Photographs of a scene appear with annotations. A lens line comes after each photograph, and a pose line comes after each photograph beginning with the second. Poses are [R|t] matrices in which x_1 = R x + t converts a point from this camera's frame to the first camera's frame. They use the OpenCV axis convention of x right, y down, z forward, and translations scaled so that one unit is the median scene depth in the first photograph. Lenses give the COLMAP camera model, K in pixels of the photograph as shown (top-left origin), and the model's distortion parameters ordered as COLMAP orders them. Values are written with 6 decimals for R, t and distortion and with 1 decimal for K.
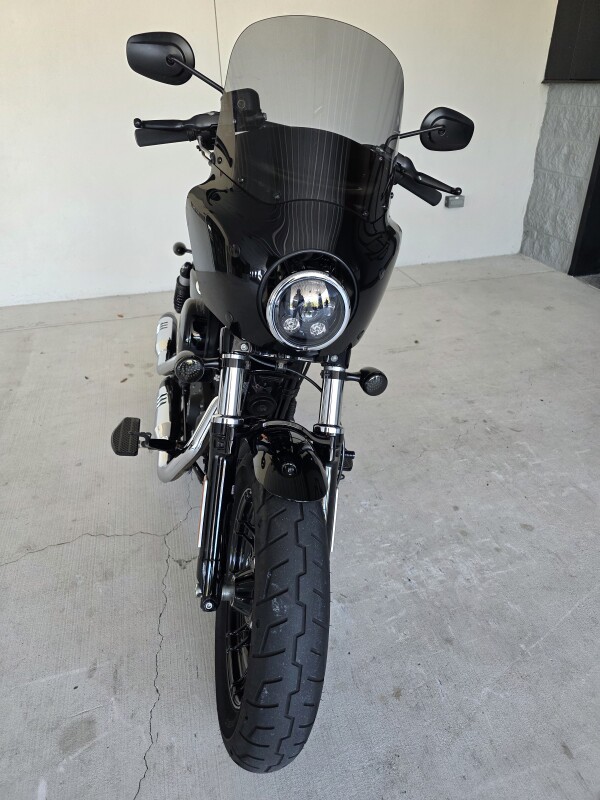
lens RADIAL K [[537.4, 0, 303.7], [0, 537.4, 394.7], [0, 0, 1]] dist [0.030321, -0.026542]
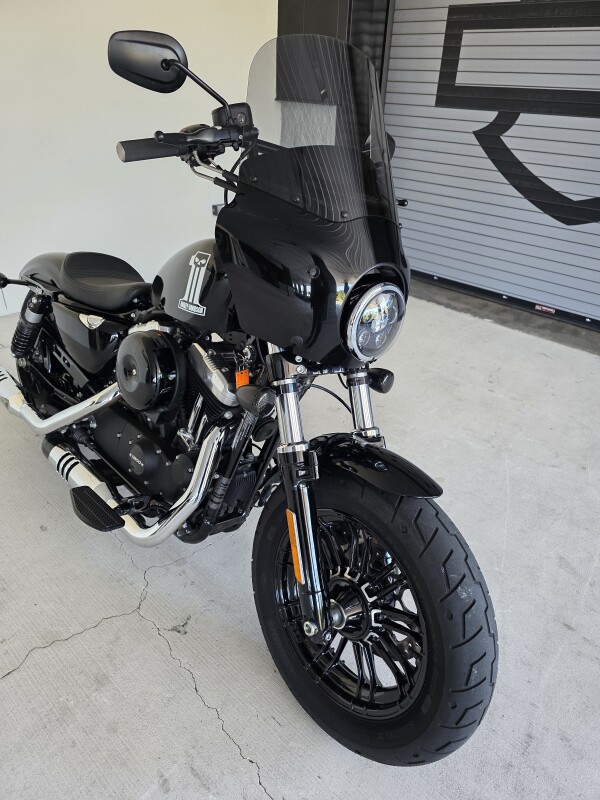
lens RADIAL K [[537.4, 0, 304.8], [0, 537.4, 402.7], [0, 0, 1]] dist [0.030321, -0.026542]
pose [[0.843663, -0.215349, 0.491790, -0.491018], [0.214325, 0.974964, 0.059252, -0.071219], [-0.492238, 0.055414, 0.868695, 0.127331]]
